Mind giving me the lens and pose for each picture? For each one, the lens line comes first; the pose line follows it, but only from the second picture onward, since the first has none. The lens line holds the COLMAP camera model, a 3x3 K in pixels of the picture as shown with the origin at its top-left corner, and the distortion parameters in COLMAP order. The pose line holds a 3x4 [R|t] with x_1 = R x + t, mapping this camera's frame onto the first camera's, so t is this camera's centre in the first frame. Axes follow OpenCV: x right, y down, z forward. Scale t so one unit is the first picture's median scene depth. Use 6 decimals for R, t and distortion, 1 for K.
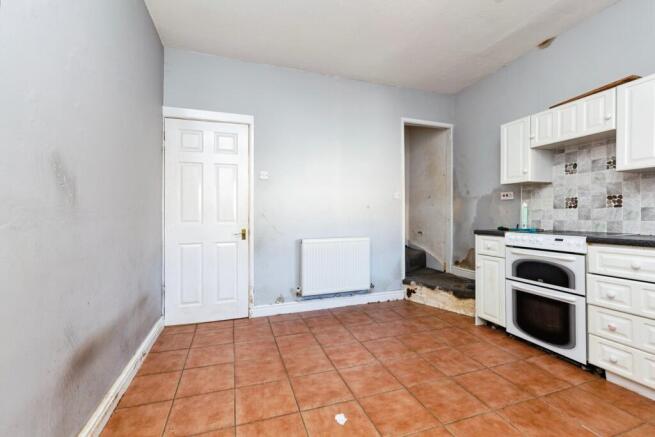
lens RADIAL K [[291.4, 0, 327.6], [0, 291.4, 214.6], [0, 0, 1]] dist [0.000350, -0.000163]
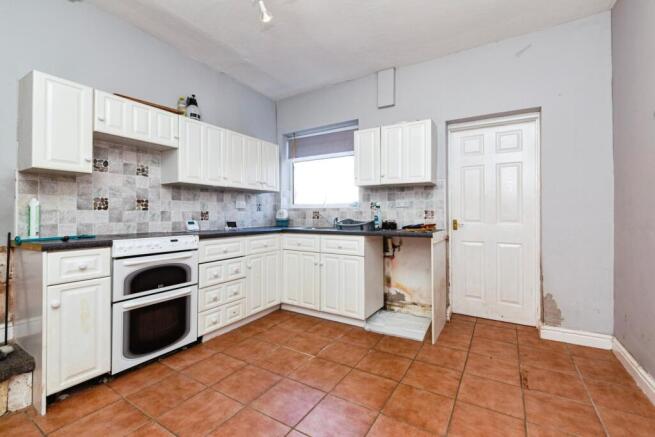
lens RADIAL K [[280.7, 0, 338.9], [0, 280.7, 213.0], [0, 0, 1]] dist [-0.000268, -0.000084]
pose [[-0.657133, 0.011882, 0.753681, -0.303283], [0.003866, 0.999916, -0.012393, 0.001852], [-0.753765, -0.005230, -0.657123, 1.038963]]
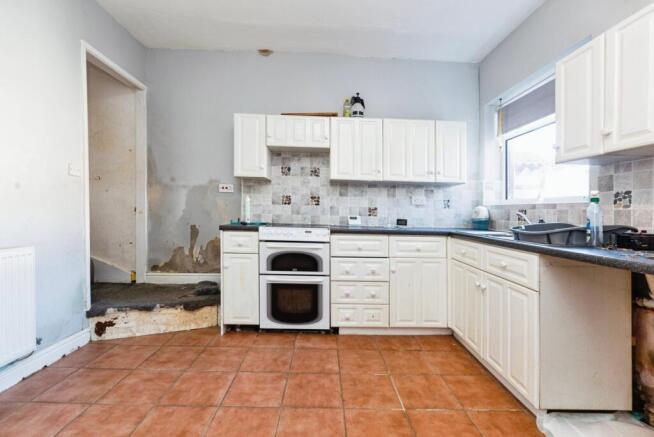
lens RADIAL K [[291.0, 0, 327.1], [0, 291.0, 214.7], [0, 0, 1]] dist [0.000350, -0.000163]
pose [[0.287102, -0.000301, 0.957900, -0.257203], [-0.030286, 0.999497, 0.009392, 0.003233], [-0.957421, -0.031707, 0.286948, 0.511396]]
